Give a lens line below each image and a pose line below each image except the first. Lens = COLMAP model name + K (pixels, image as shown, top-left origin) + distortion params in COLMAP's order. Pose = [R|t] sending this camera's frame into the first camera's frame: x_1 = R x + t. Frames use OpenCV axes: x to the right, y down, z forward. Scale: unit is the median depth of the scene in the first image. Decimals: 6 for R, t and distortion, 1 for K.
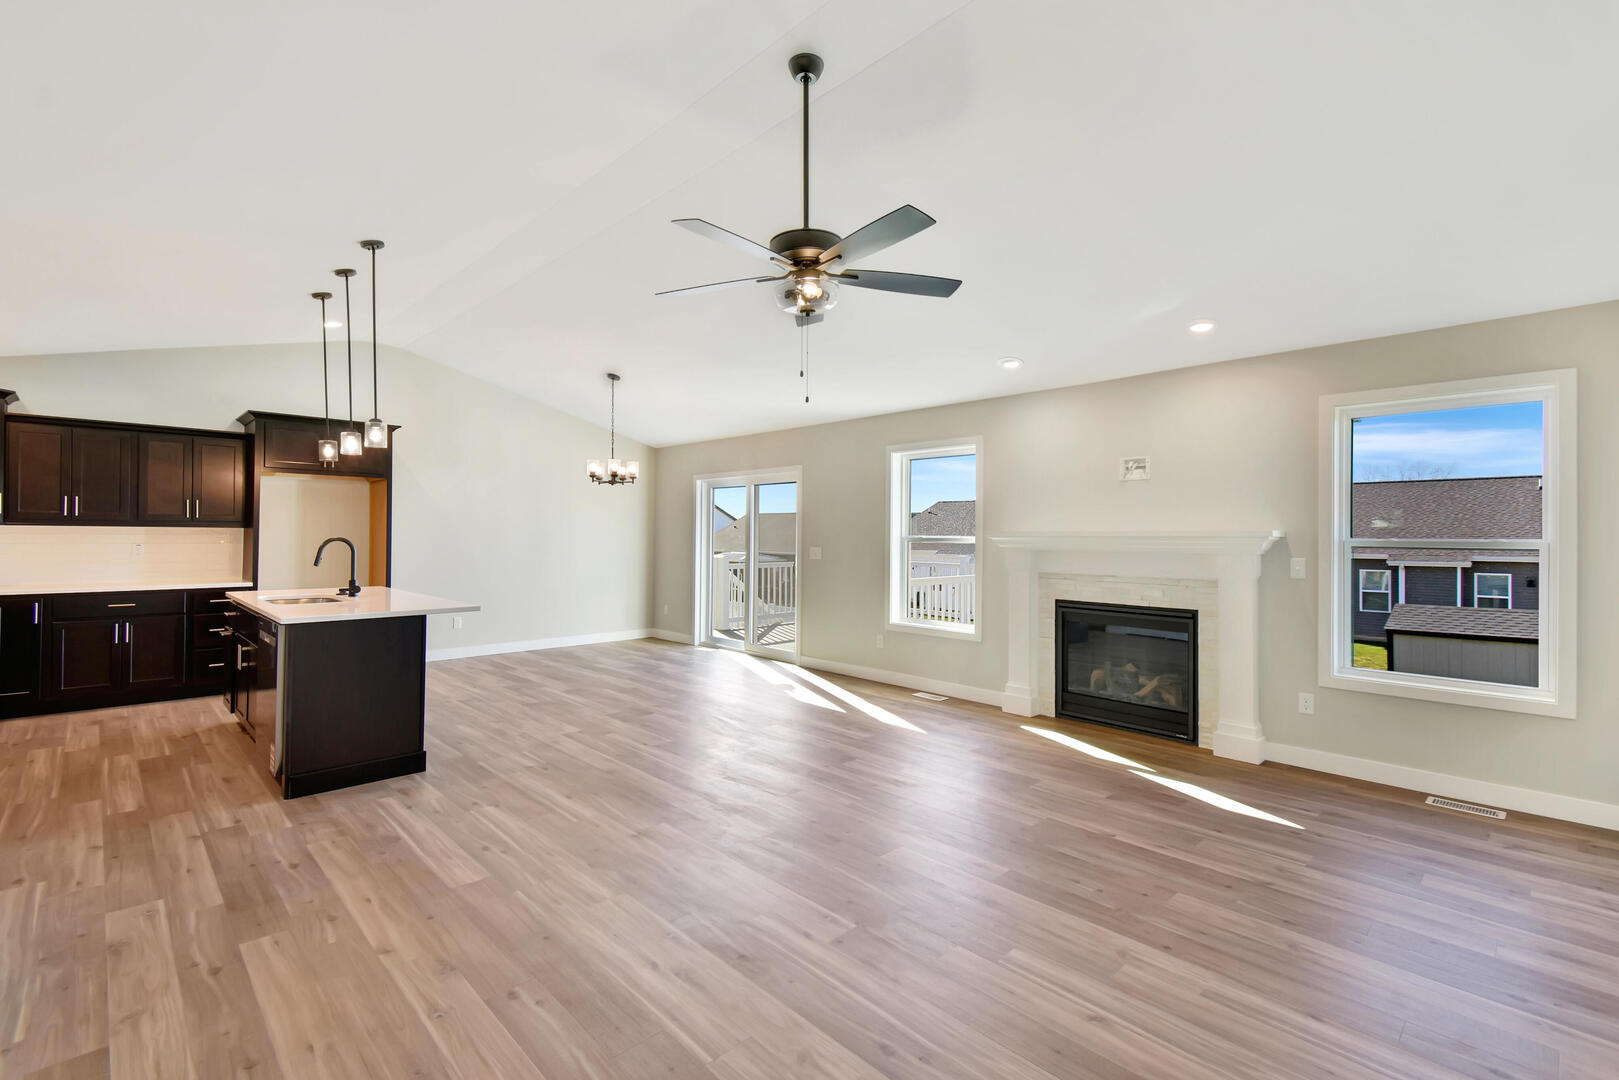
lens RADIAL K [[710.4, 0, 811.3], [0, 710.4, 534.9], [0, 0, 1]] dist [0.054803, -0.026778]
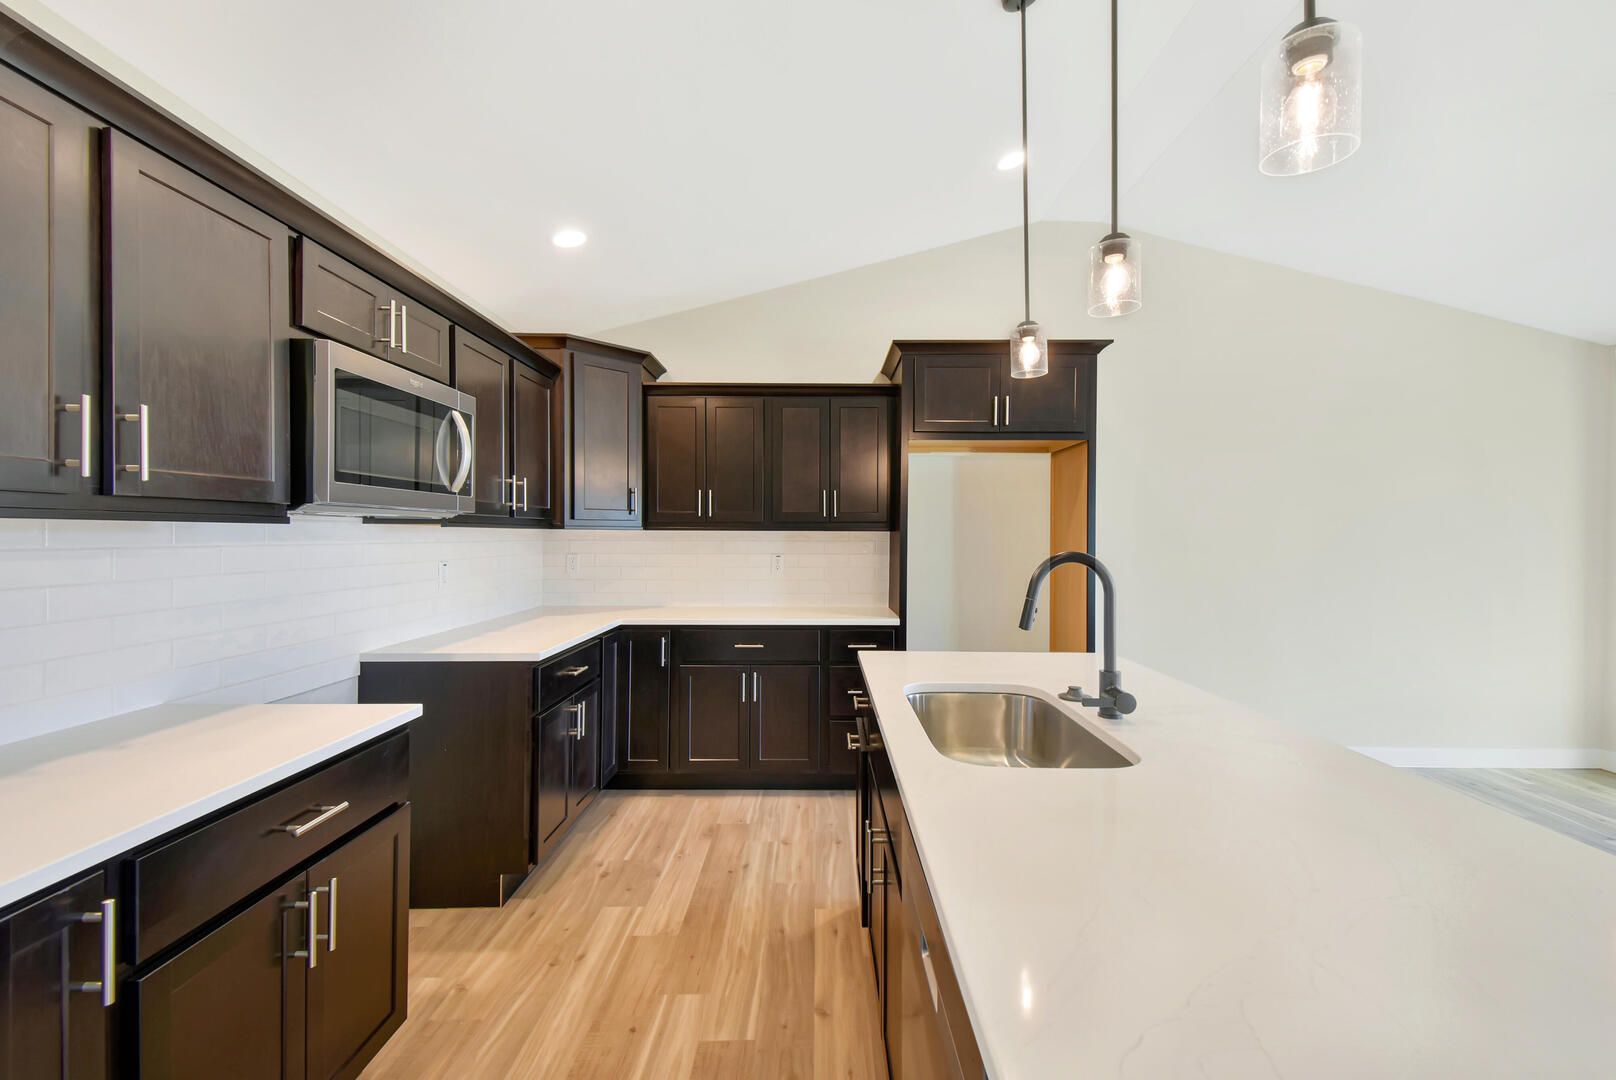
lens RADIAL K [[709.1, 0, 809.8], [0, 709.1, 534.9], [0, 0, 1]] dist [0.054803, -0.026778]
pose [[0.703095, -0.005795, -0.711072, -0.392097], [0.004139, 0.999983, -0.004057, -0.003915], [0.711084, -0.000091, 0.703107, 0.521543]]
